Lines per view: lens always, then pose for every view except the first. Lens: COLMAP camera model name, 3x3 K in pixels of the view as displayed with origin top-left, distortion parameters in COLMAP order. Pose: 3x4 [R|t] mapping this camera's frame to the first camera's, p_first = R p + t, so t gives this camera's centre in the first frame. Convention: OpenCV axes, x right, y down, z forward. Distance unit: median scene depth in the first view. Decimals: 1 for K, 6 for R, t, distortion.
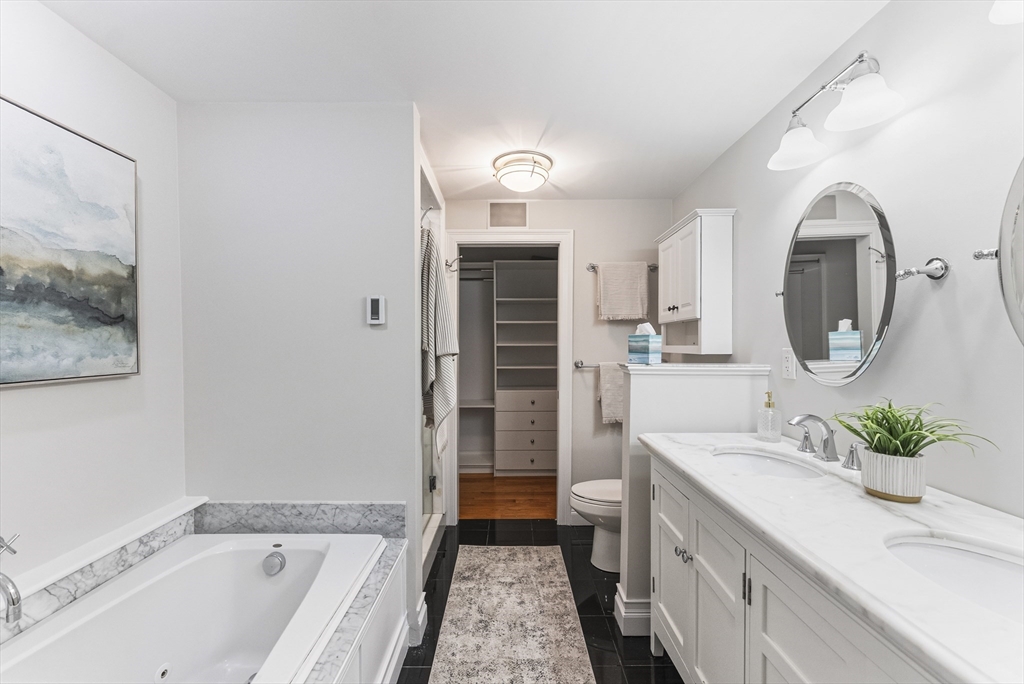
lens RADIAL K [[413.1, 0, 512.9], [0, 413.1, 346.5], [0, 0, 1]] dist [0.002585, -0.000537]
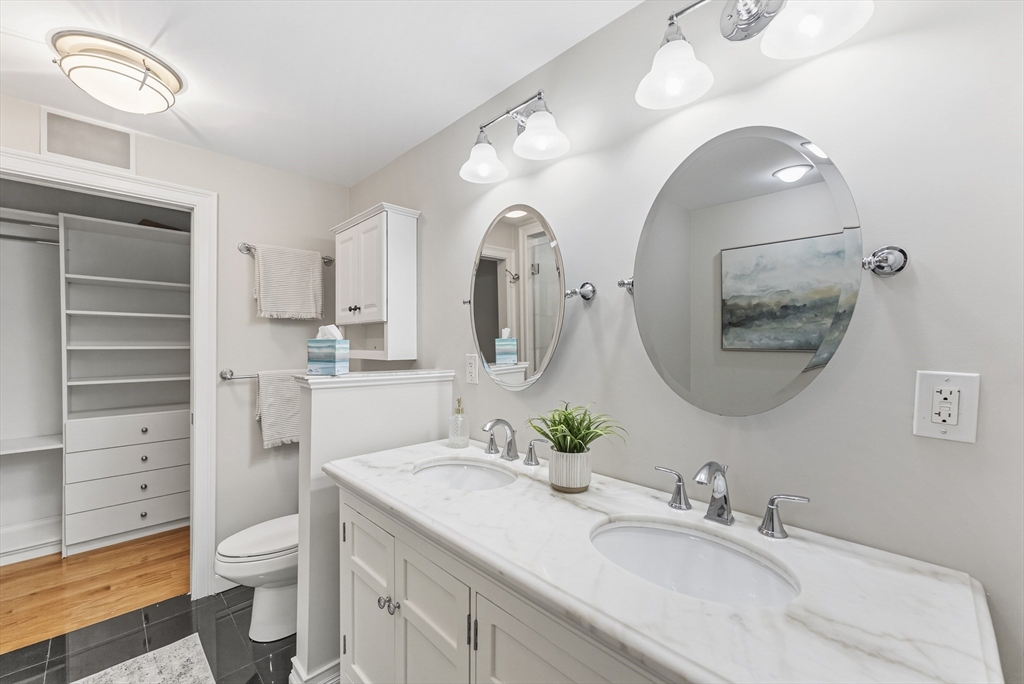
lens RADIAL K [[413.1, 0, 511.2], [0, 413.1, 349.6], [0, 0, 1]] dist [0.002585, -0.000537]
pose [[0.713609, -0.004711, 0.700528, 0.003251], [-0.000764, 0.999972, 0.007503, -0.013655], [-0.700544, -0.005890, 0.713585, 0.157625]]
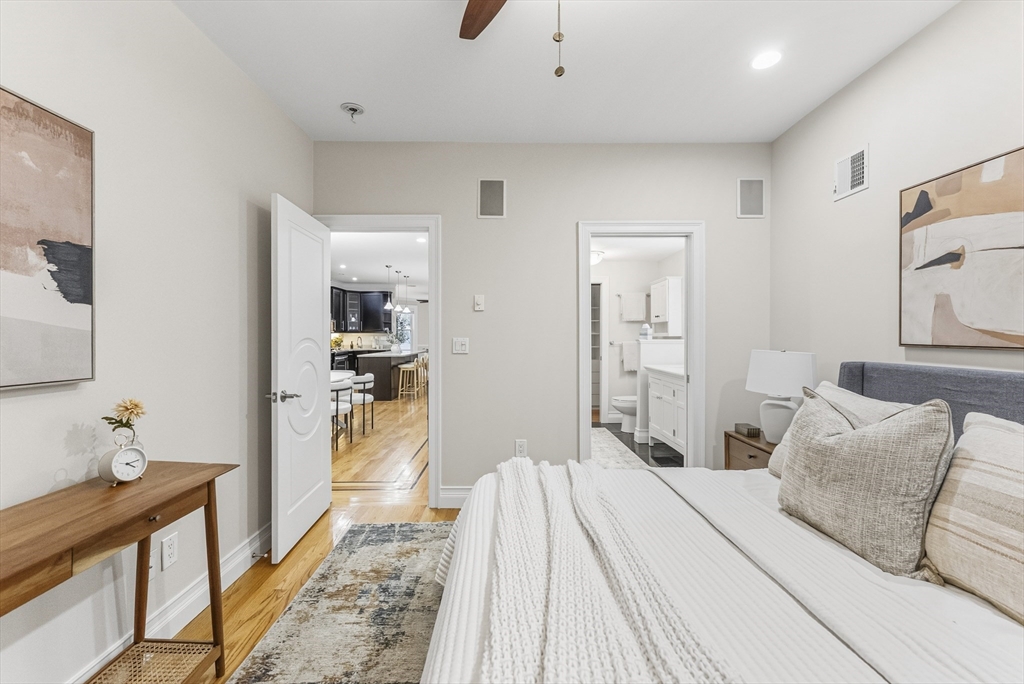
lens RADIAL K [[413.1, 0, 504.1], [0, 413.1, 336.4], [0, 0, 1]] dist [0.002585, -0.000537]
pose [[0.999981, -0.002065, -0.005830, -0.549085], [0.002019, 0.999967, -0.007840, 0.041038], [0.005846, 0.007828, 0.999952, -1.580873]]
